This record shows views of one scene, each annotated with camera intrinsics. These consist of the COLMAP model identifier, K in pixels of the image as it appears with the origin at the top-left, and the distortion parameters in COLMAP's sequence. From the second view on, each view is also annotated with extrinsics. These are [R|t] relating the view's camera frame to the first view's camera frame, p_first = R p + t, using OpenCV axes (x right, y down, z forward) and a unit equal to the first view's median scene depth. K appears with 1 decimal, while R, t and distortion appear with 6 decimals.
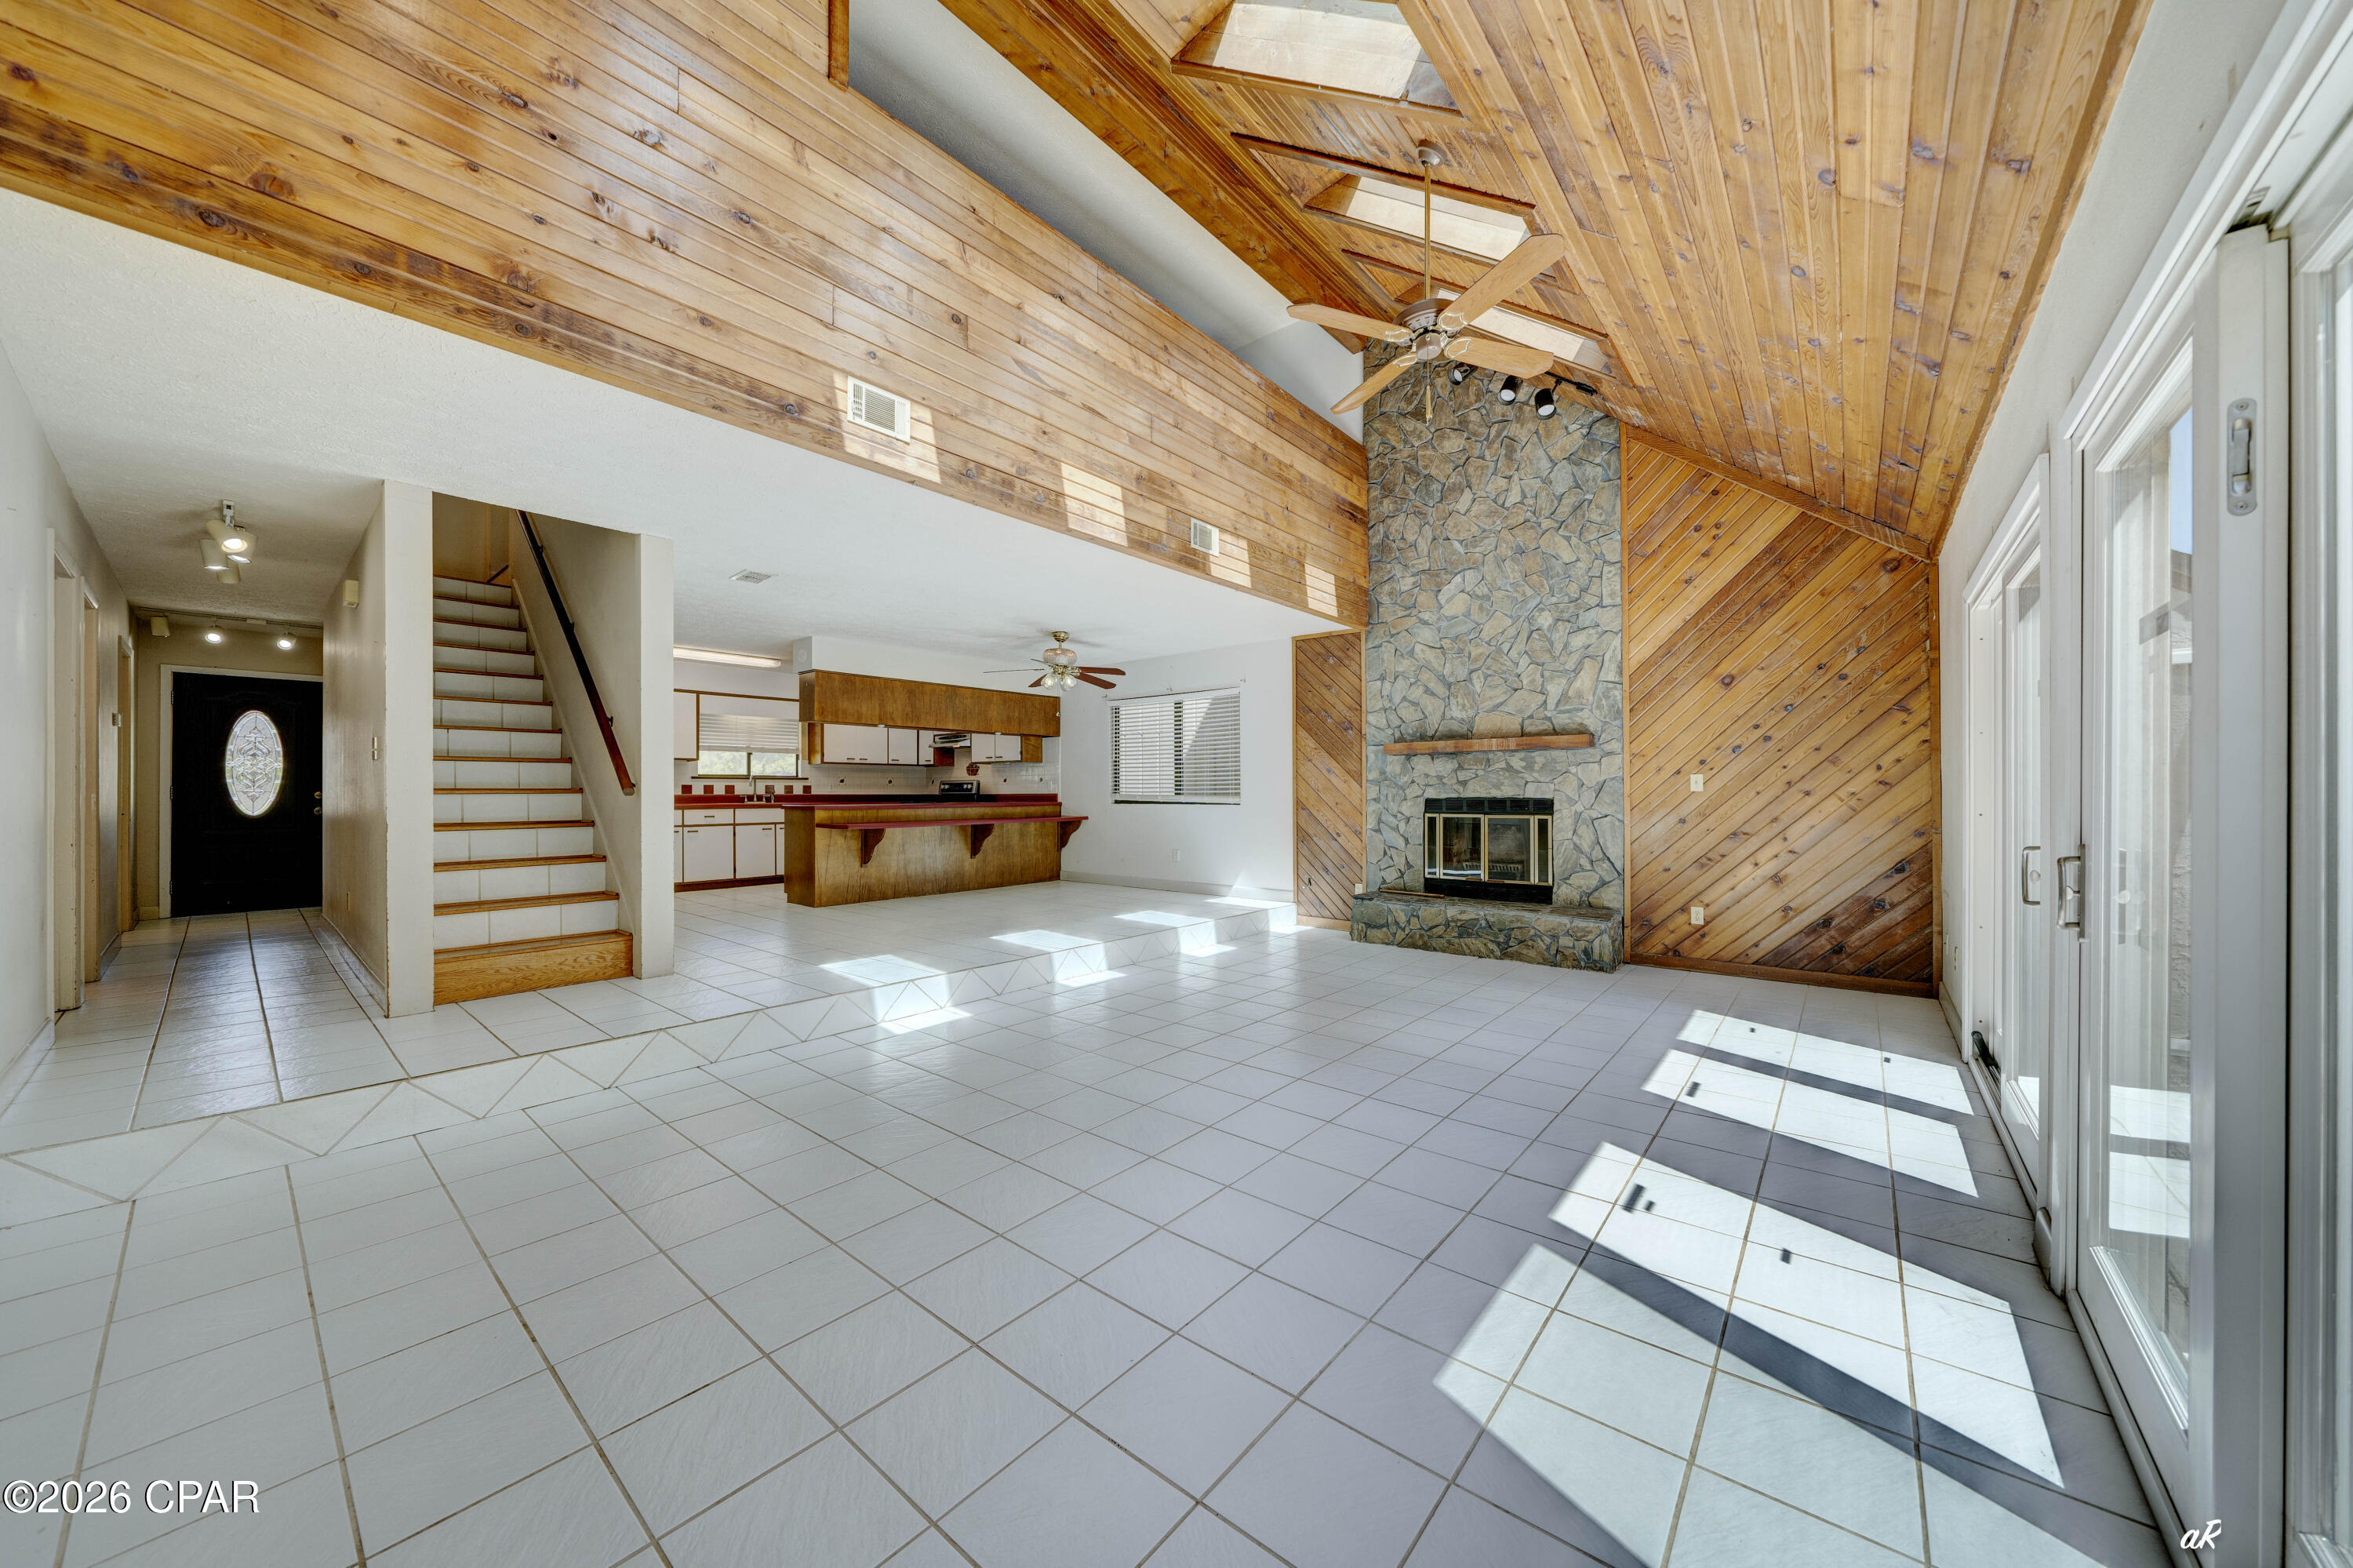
lens RADIAL K [[810.2, 0, 1151.5], [0, 810.2, 787.4], [0, 0, 1]] dist [-0.001453, -0.000023]
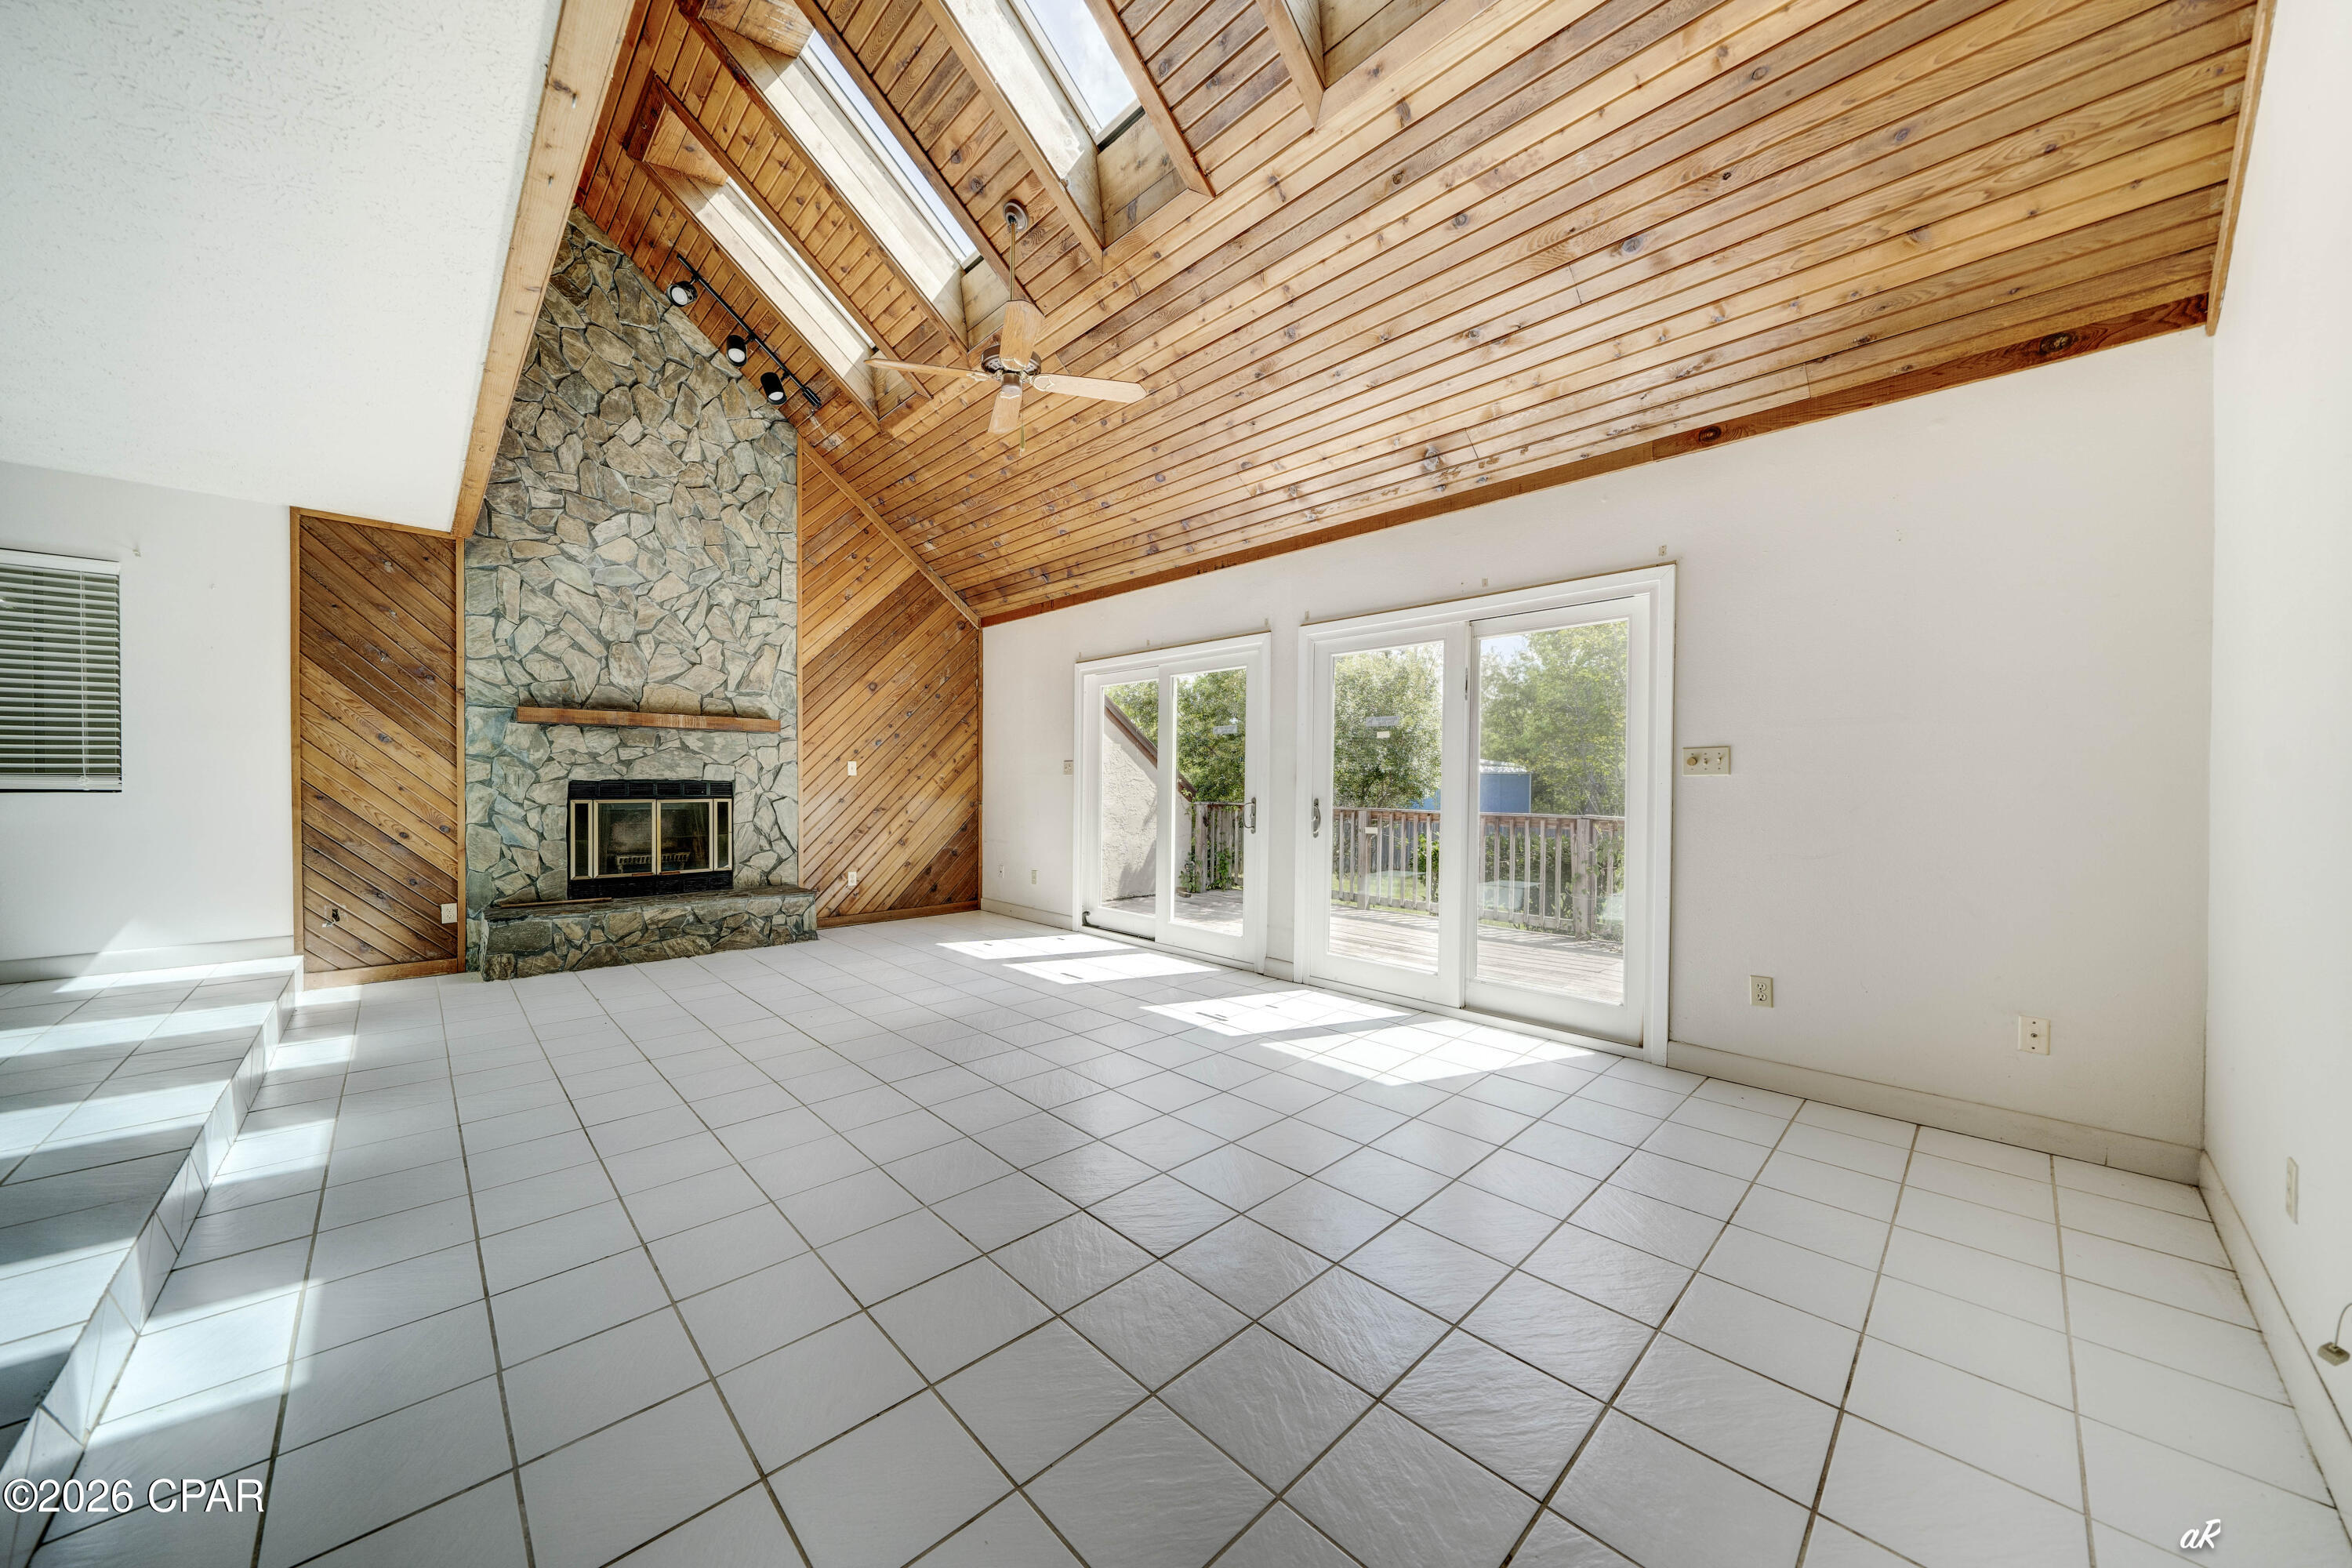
lens RADIAL K [[841.7, 0, 1154.5], [0, 841.7, 790.6], [0, 0, 1]] dist [-0.001005, -0.000219]
pose [[0.093430, -0.006571, 0.995604, -0.466726], [-0.012760, 0.999888, 0.007797, 0.010402], [-0.995544, -0.013433, 0.093336, 0.388862]]
